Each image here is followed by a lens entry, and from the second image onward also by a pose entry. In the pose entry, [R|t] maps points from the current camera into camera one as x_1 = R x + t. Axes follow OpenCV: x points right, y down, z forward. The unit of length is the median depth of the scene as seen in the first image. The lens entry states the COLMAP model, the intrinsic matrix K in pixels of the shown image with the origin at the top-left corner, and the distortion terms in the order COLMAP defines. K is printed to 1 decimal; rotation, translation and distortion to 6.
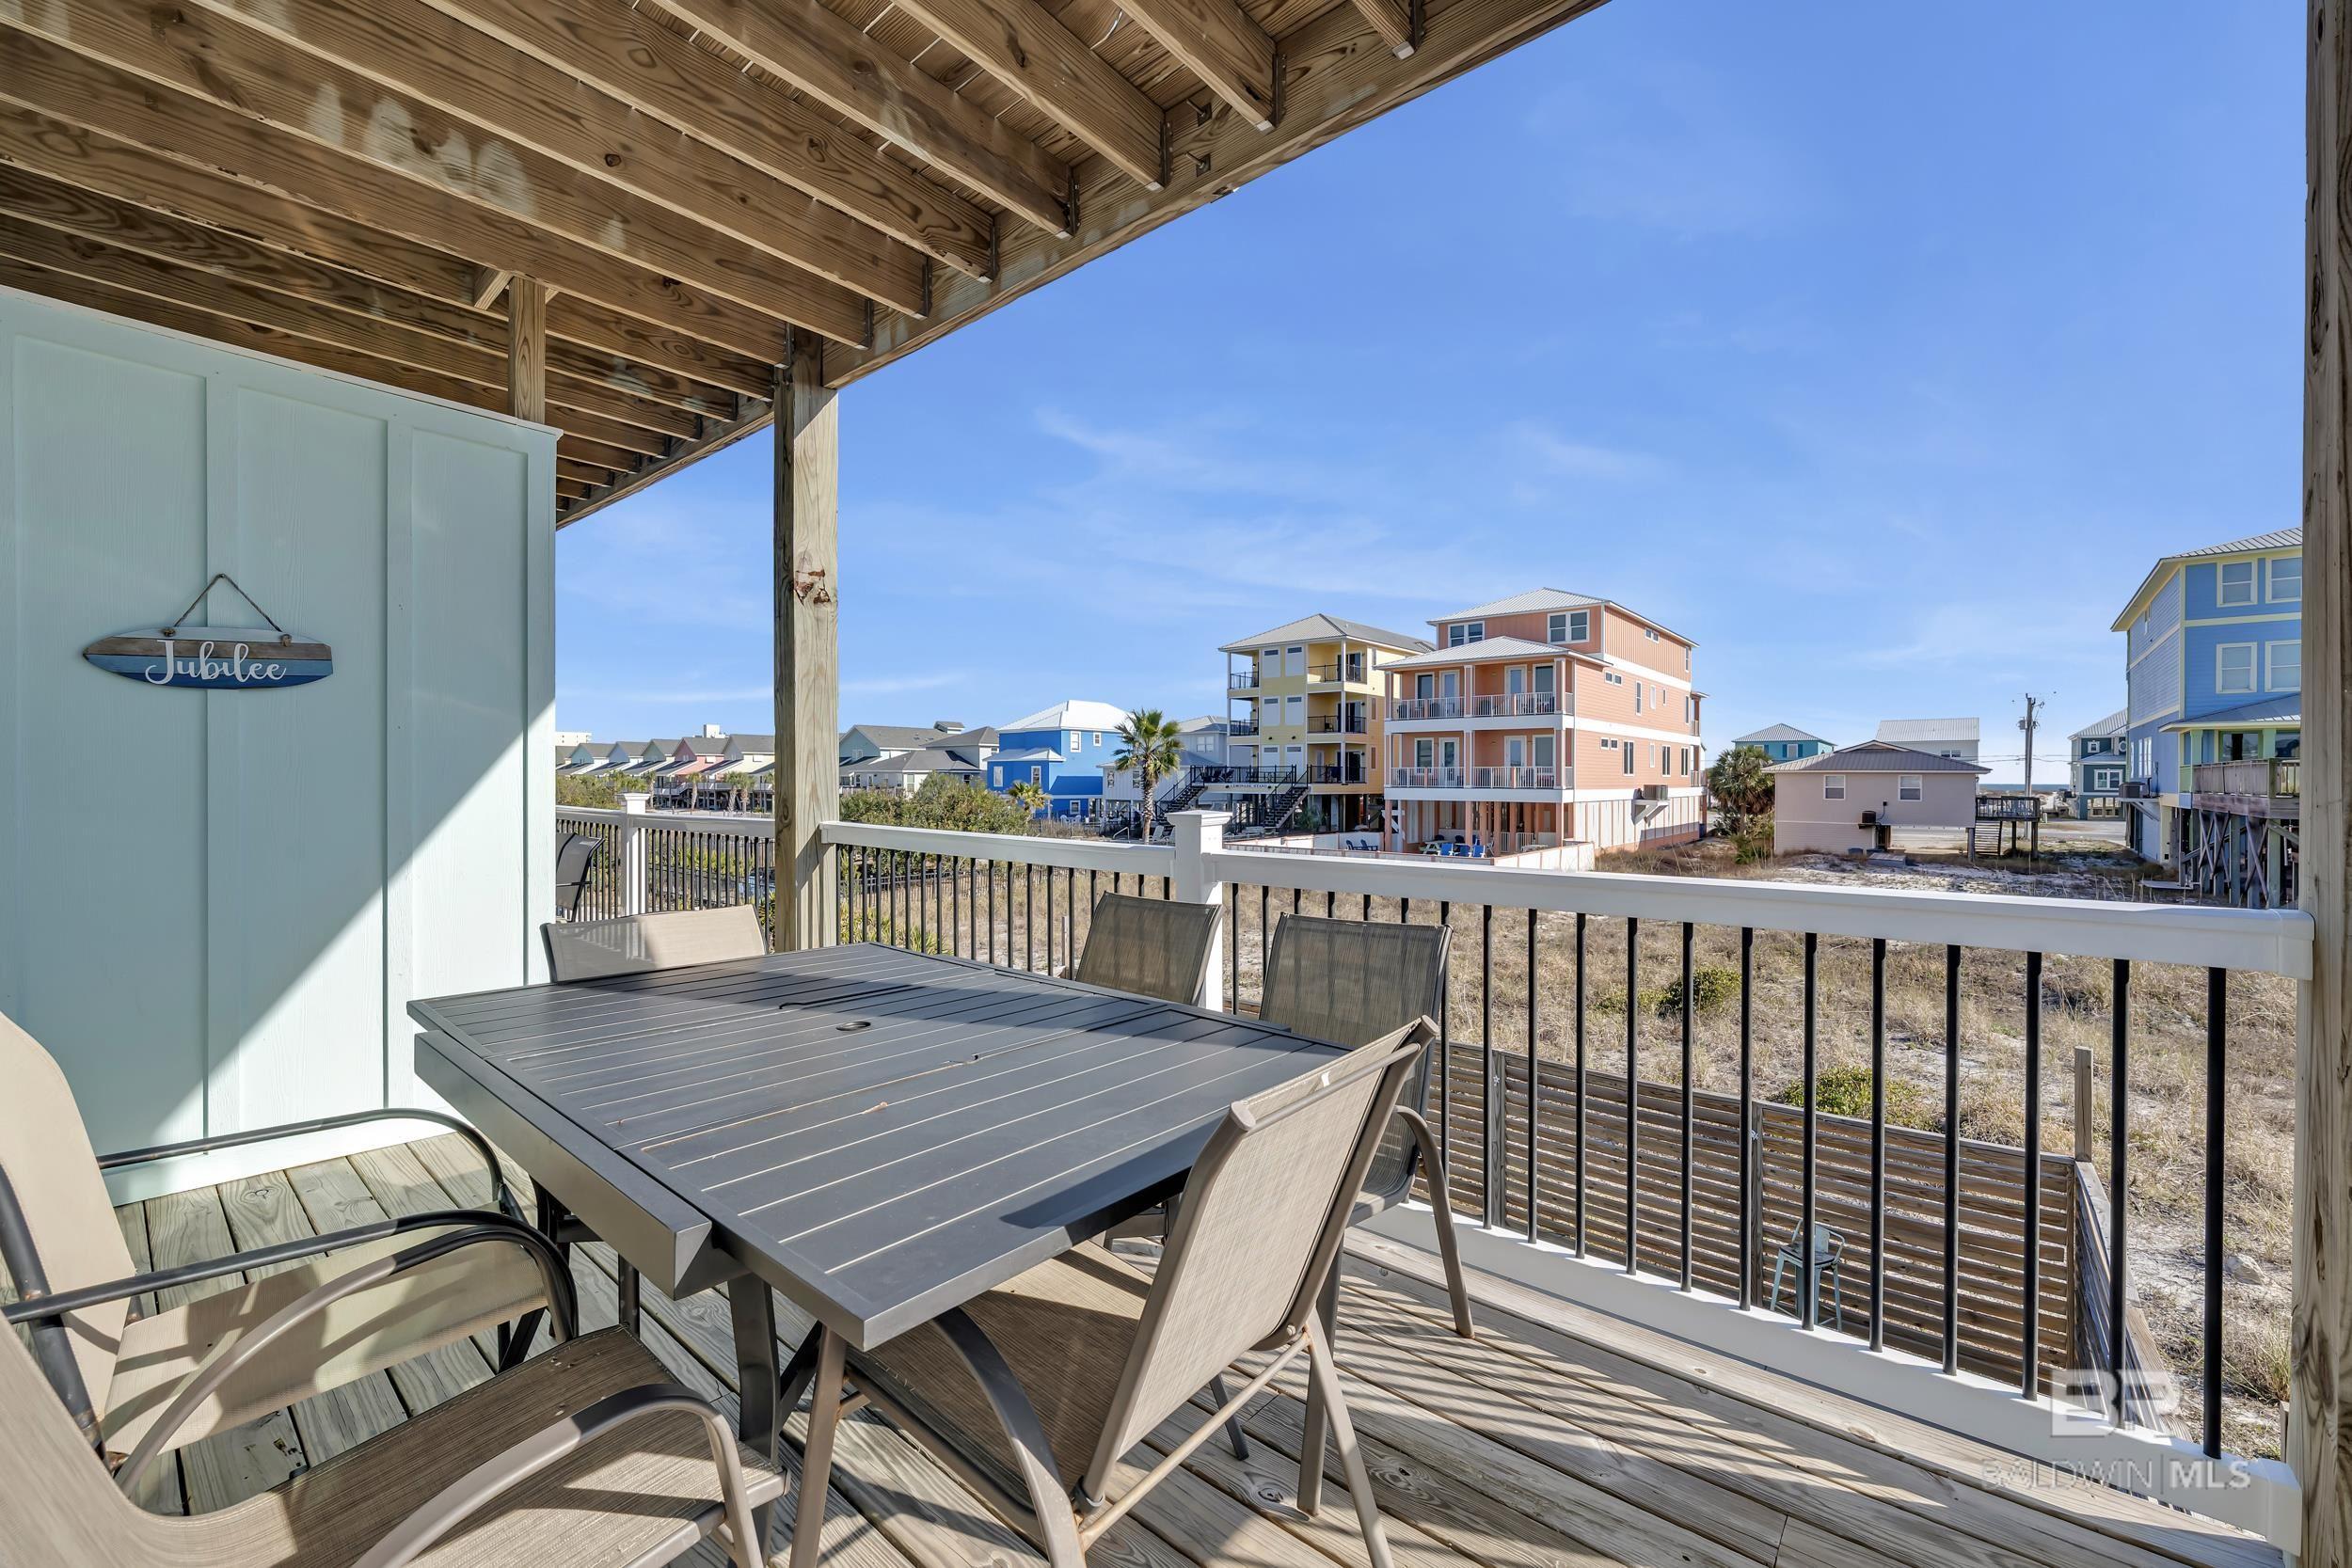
lens RADIAL K [[943.6, 0, 1192.7], [0, 943.6, 786.0], [0, 0, 1]] dist [-0.000415, -0.000091]
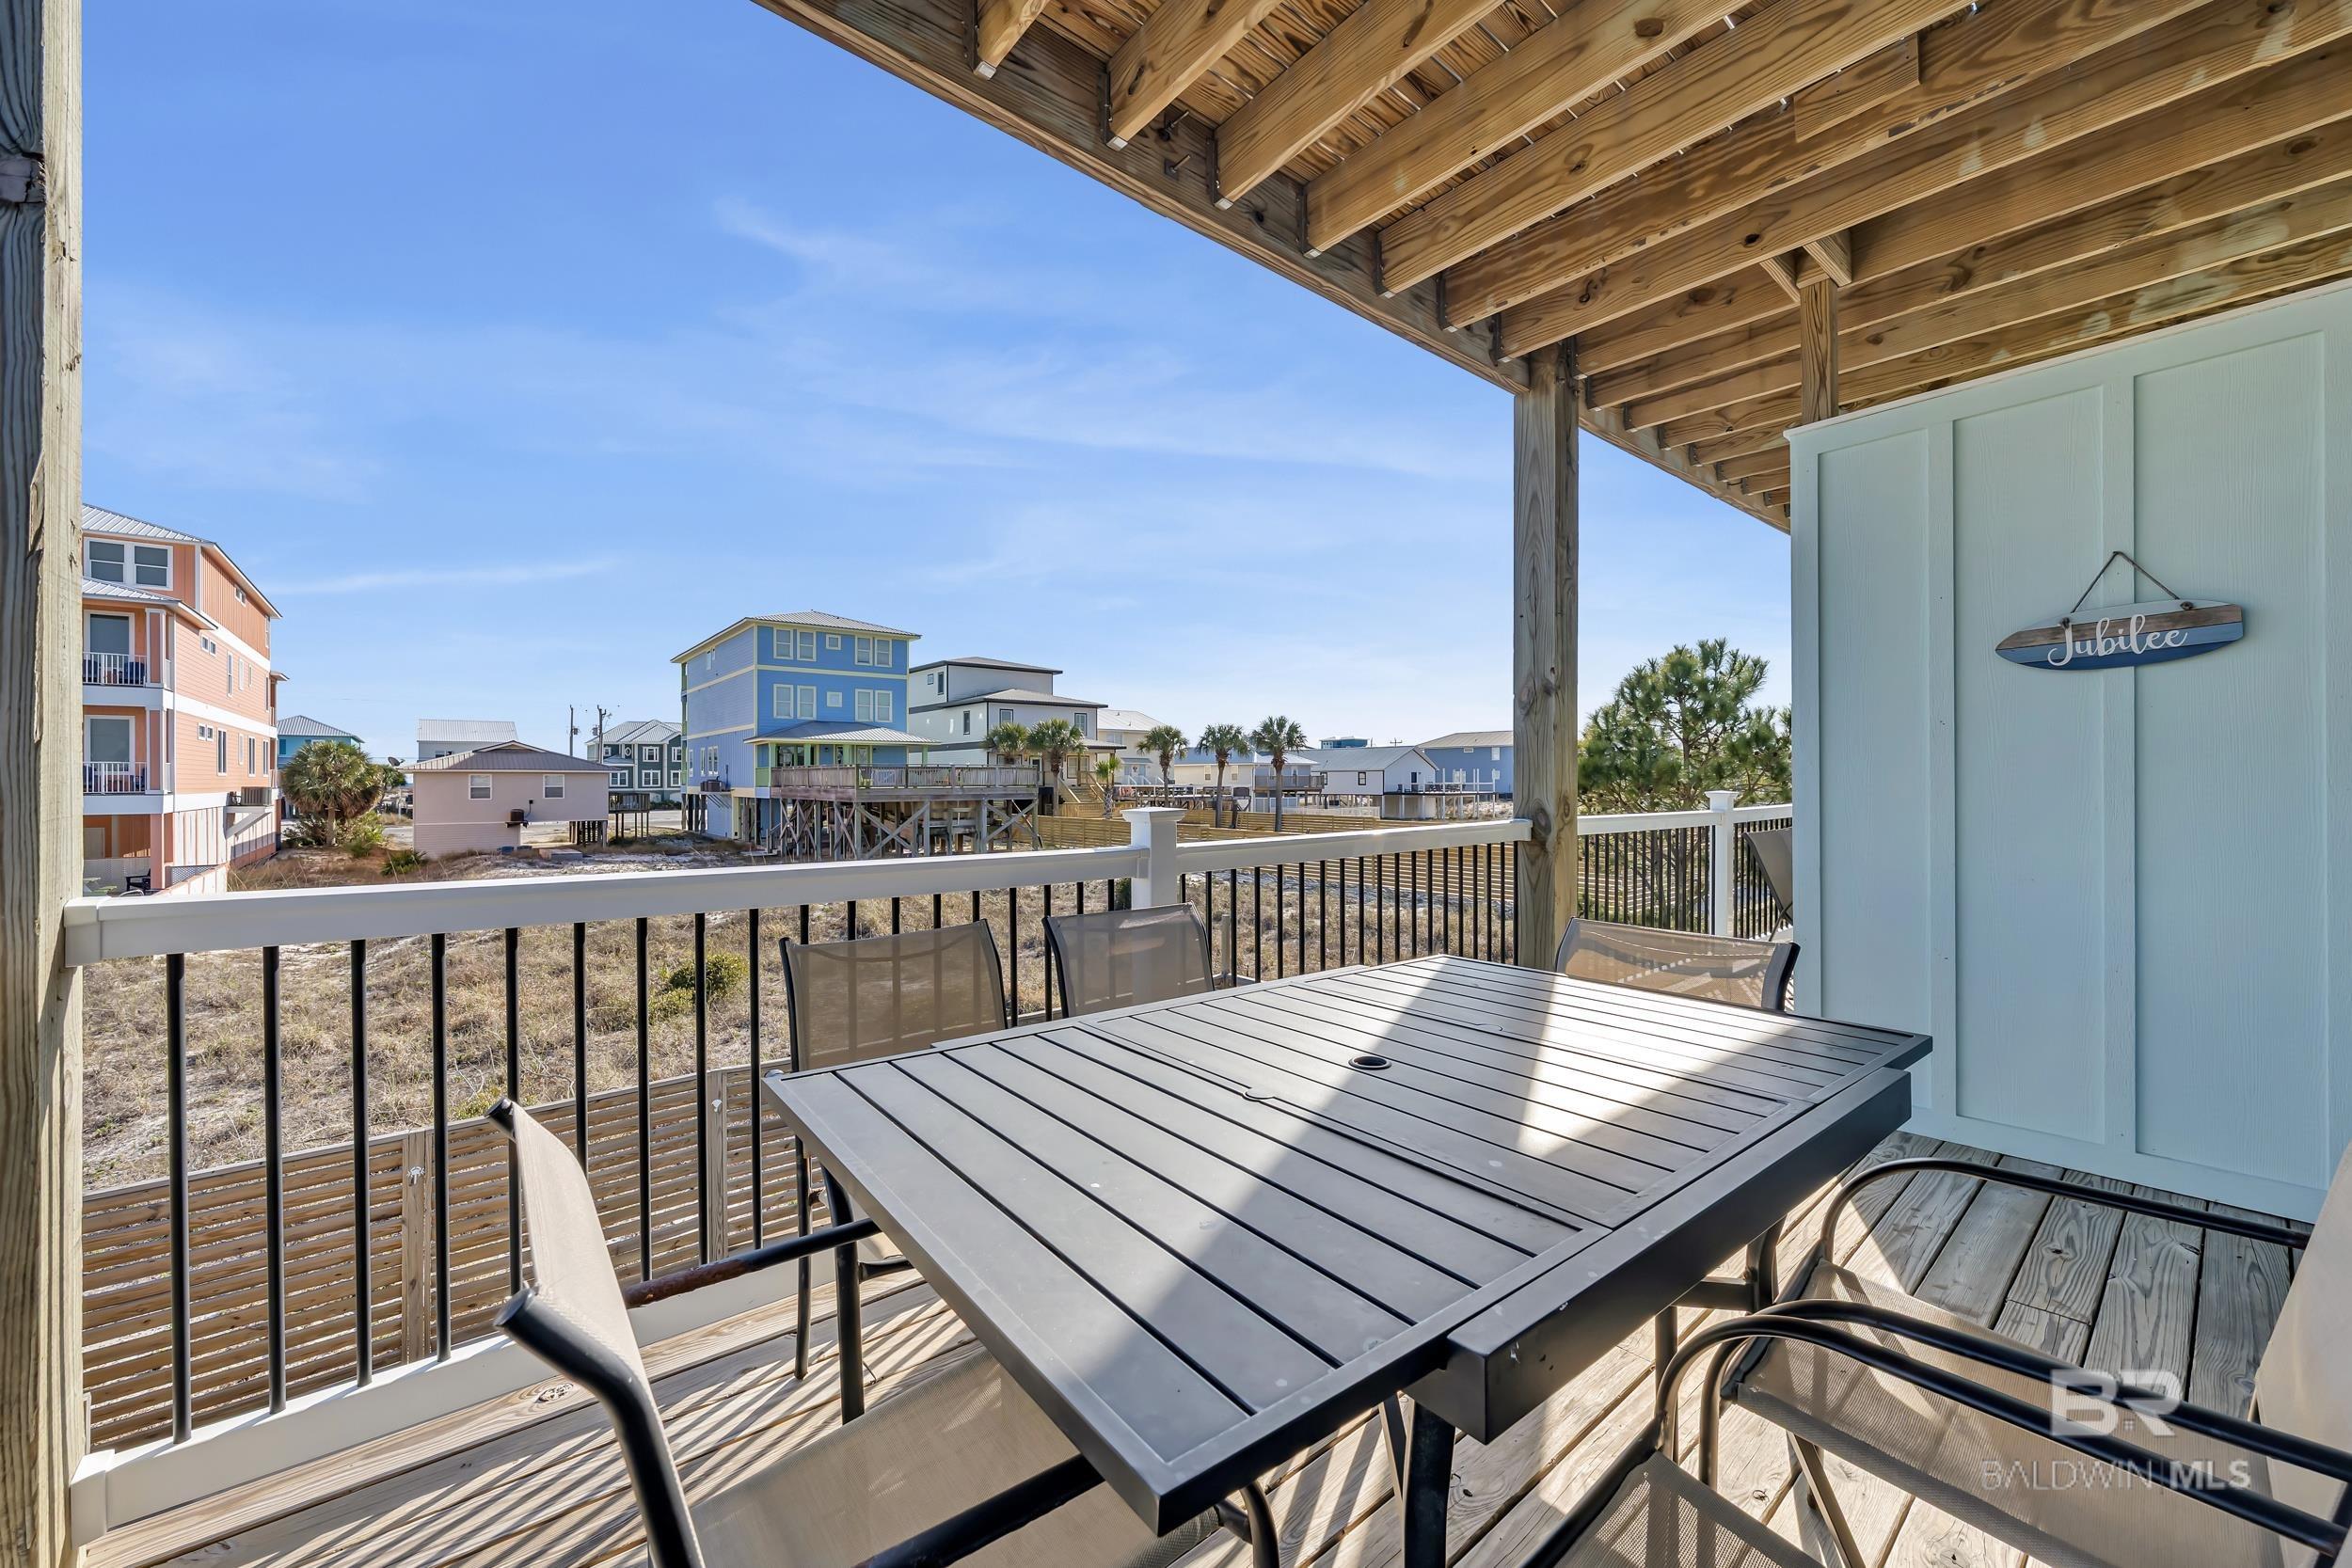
lens RADIAL K [[905.9, 0, 1188.0], [0, 905.9, 775.4], [0, 0, 1]] dist [-0.000229, 0.000100]
pose [[0.165890, -0.000836, 0.986144, -0.133461], [0.011533, 0.999933, -0.001092, -0.001081], [-0.986077, 0.011555, 0.165889, 0.110323]]
